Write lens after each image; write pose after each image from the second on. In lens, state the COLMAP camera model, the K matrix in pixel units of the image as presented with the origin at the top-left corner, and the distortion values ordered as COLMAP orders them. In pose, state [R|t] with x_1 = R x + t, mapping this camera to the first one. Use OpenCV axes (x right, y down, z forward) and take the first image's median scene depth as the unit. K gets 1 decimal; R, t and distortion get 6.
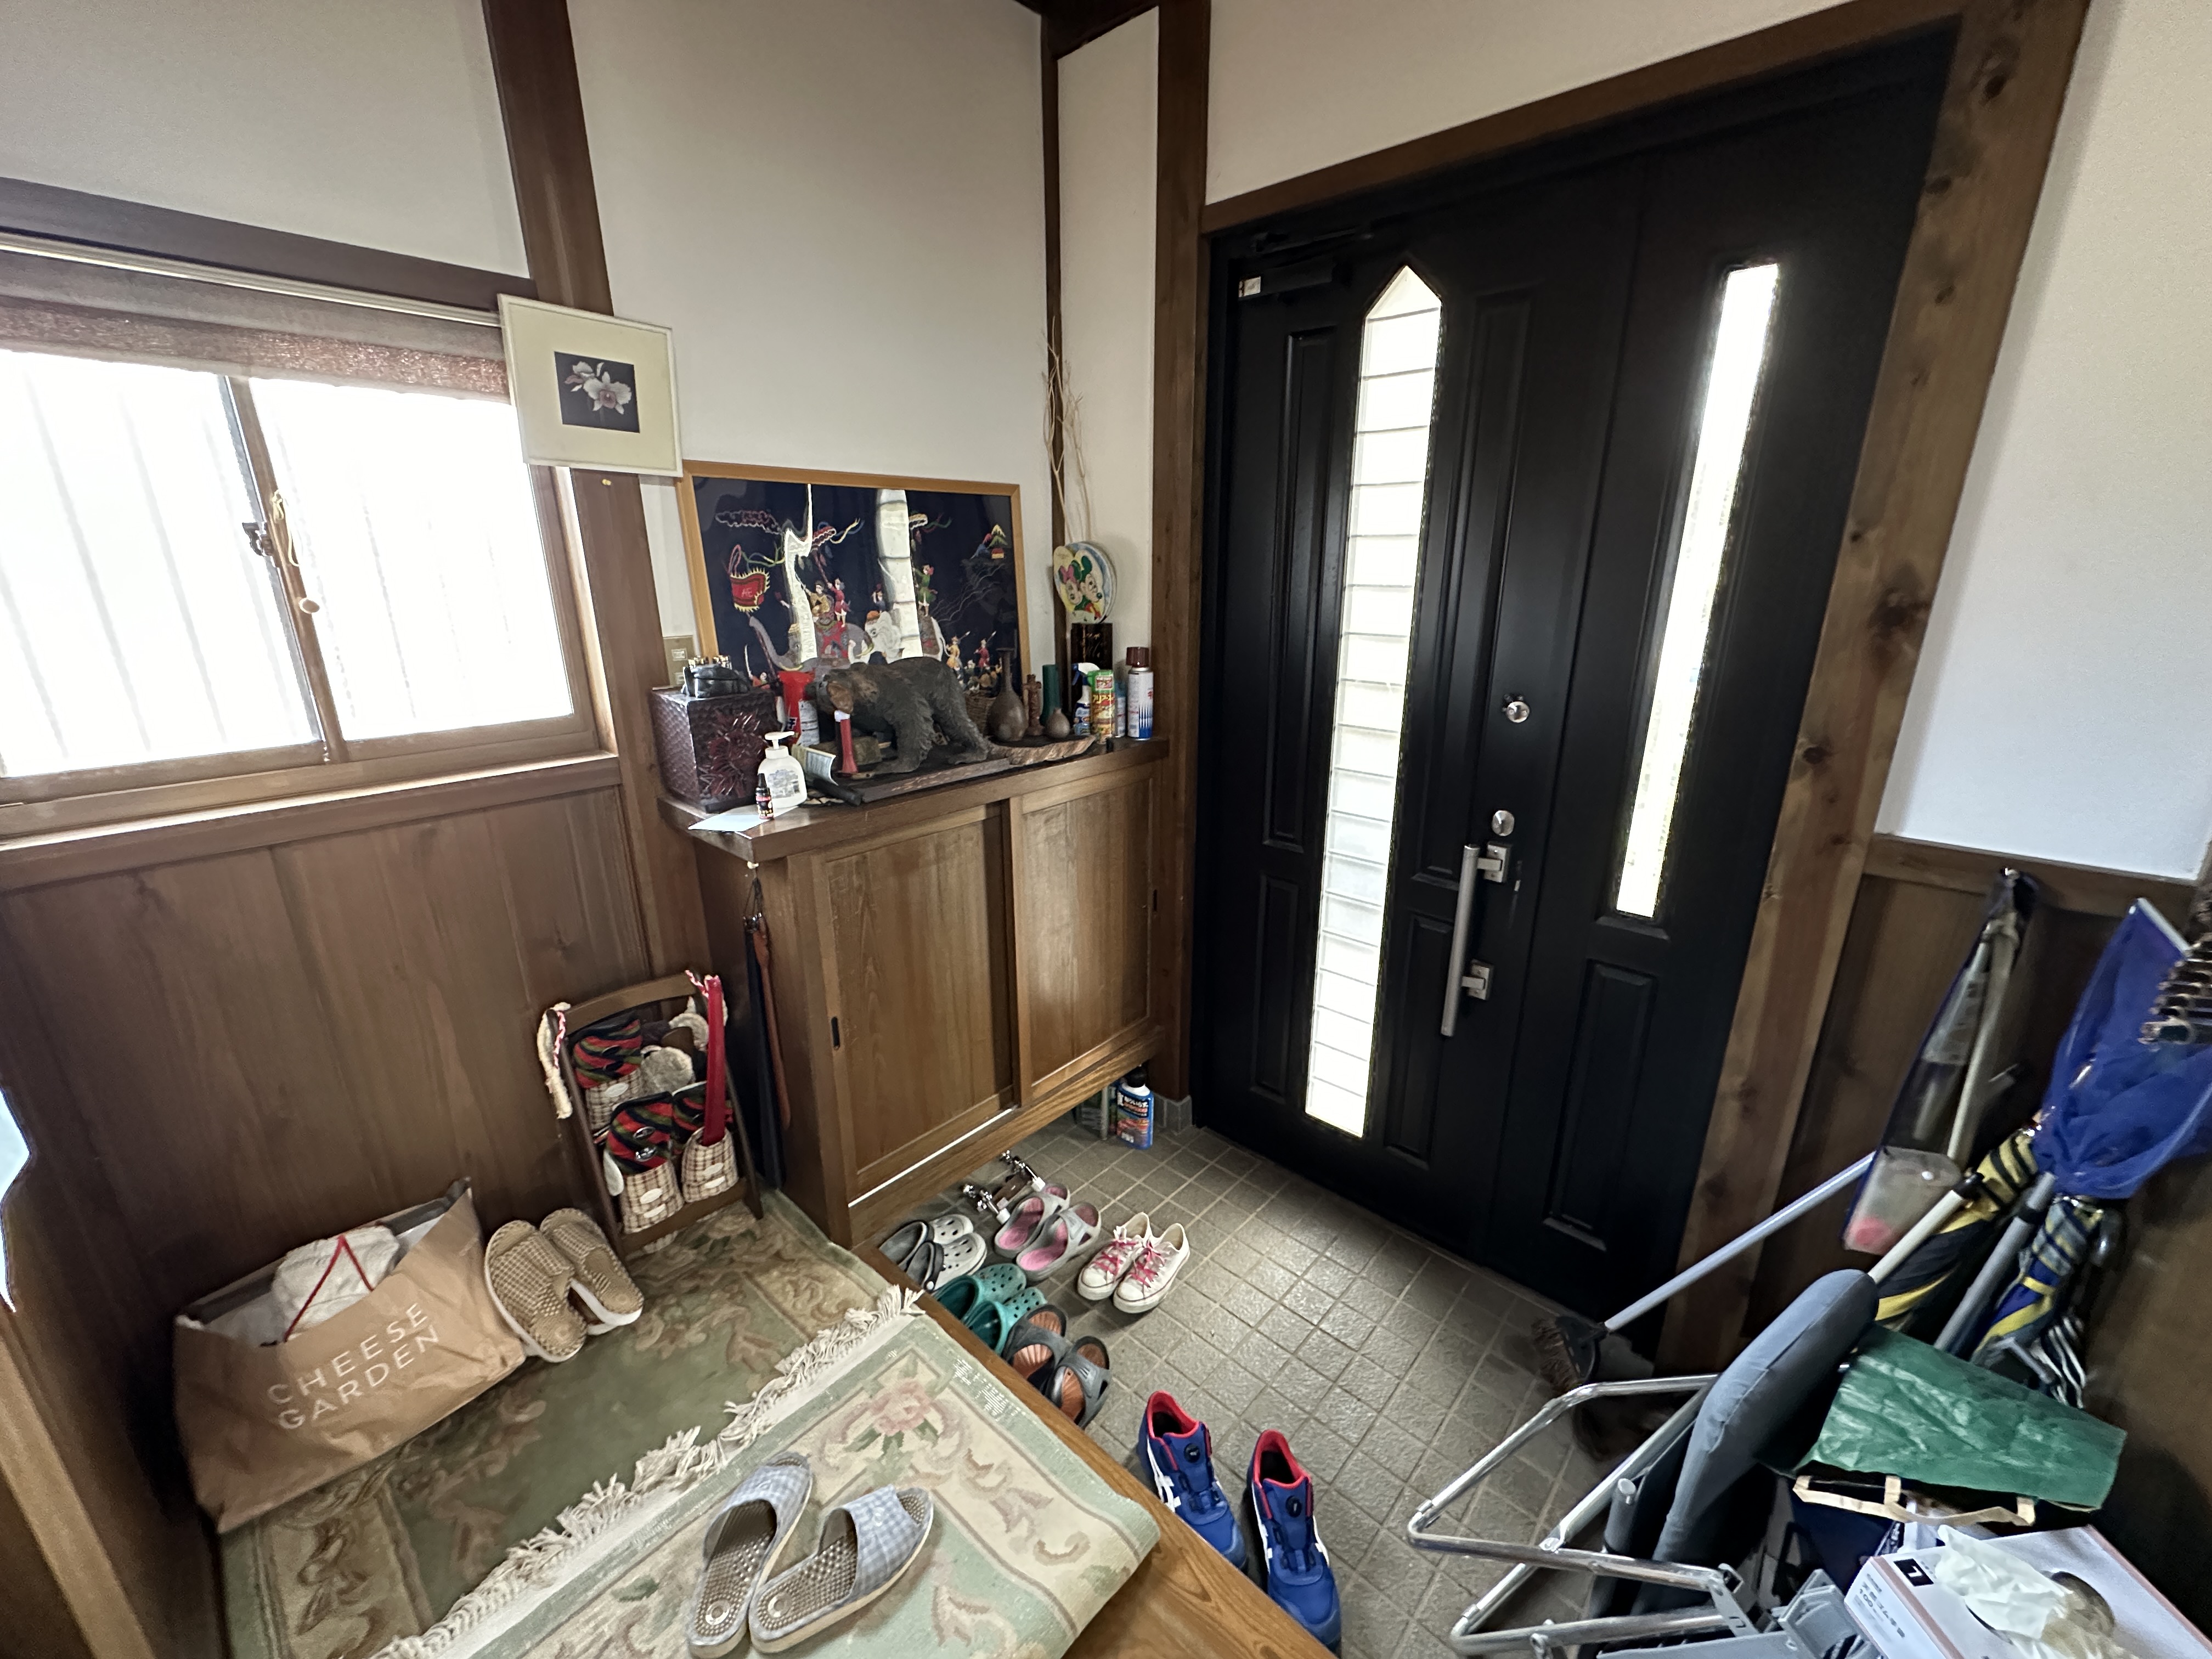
lens RADIAL K [[885.4, 0, 1108.2], [0, 885.4, 829.6], [0, 0, 1]] dist [0.000324, 0.000024]
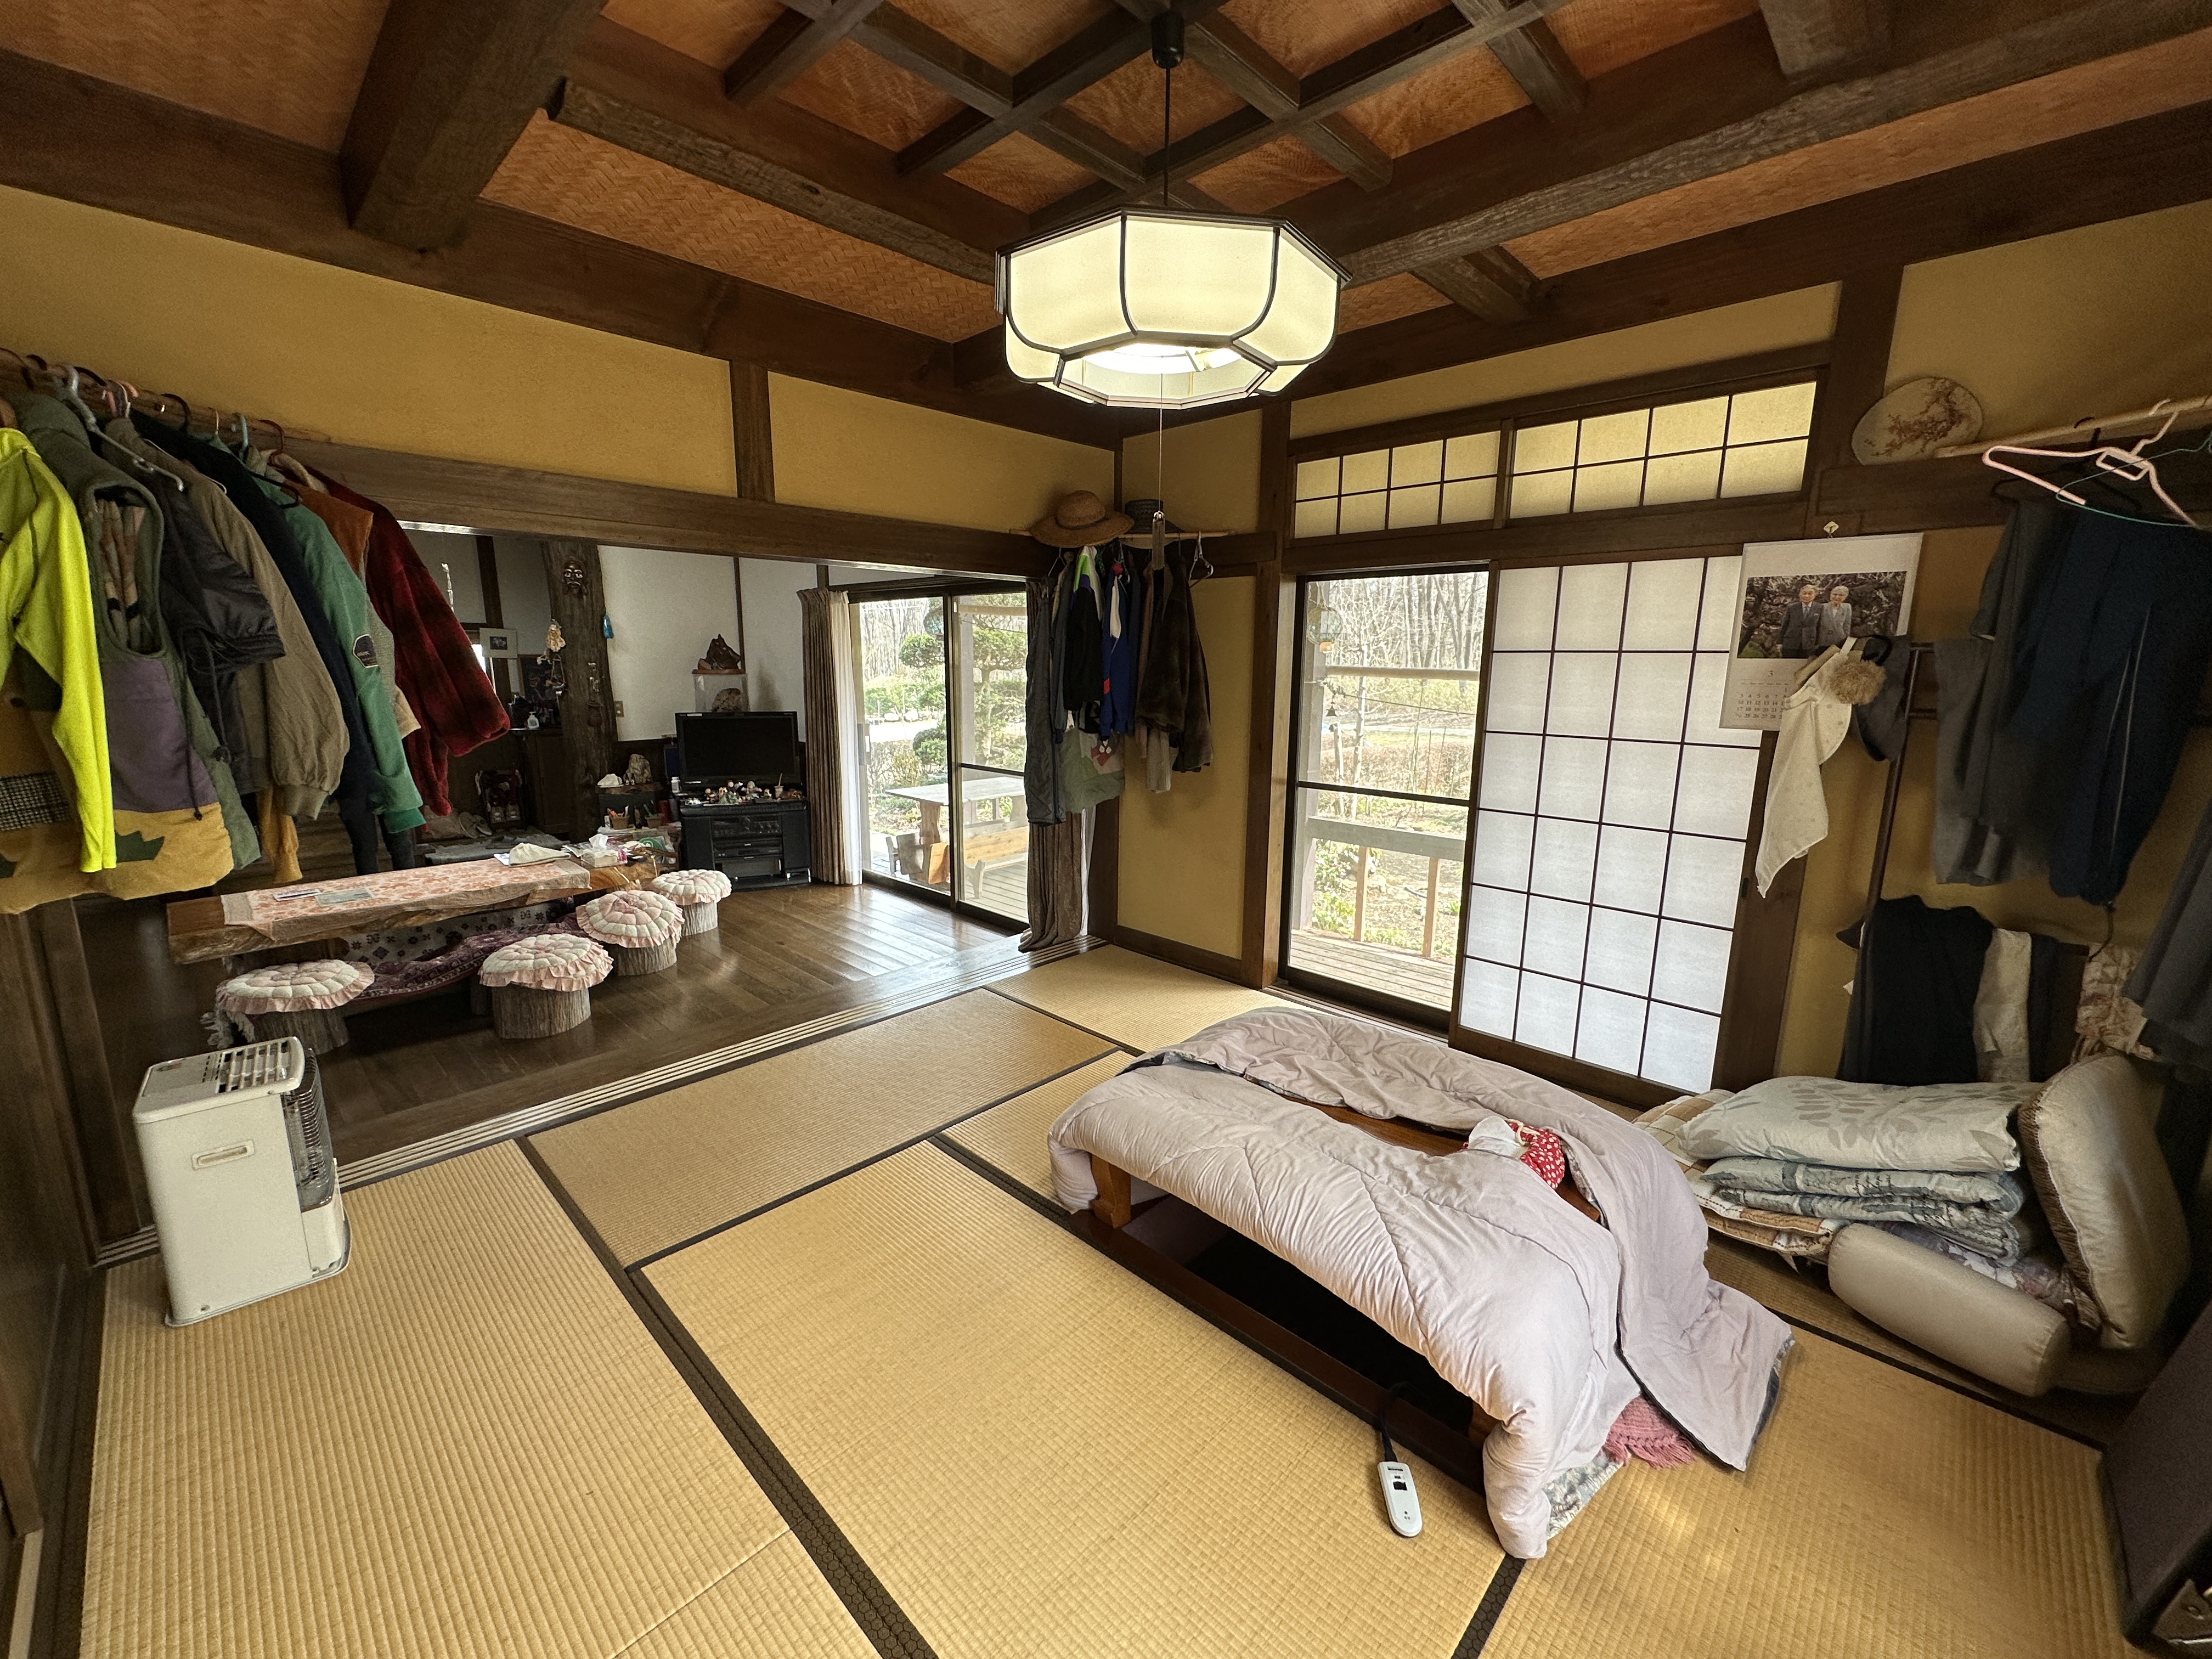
lens RADIAL K [[885.4, 0, 1103.7], [0, 885.4, 827.8], [0, 0, 1]] dist [0.000324, 0.000024]
pose [[0.999418, 0.019104, -0.028271, 2.871954], [-0.022167, 0.993425, -0.112319, 0.988514], [0.025939, 0.112880, 0.993270, -3.604416]]
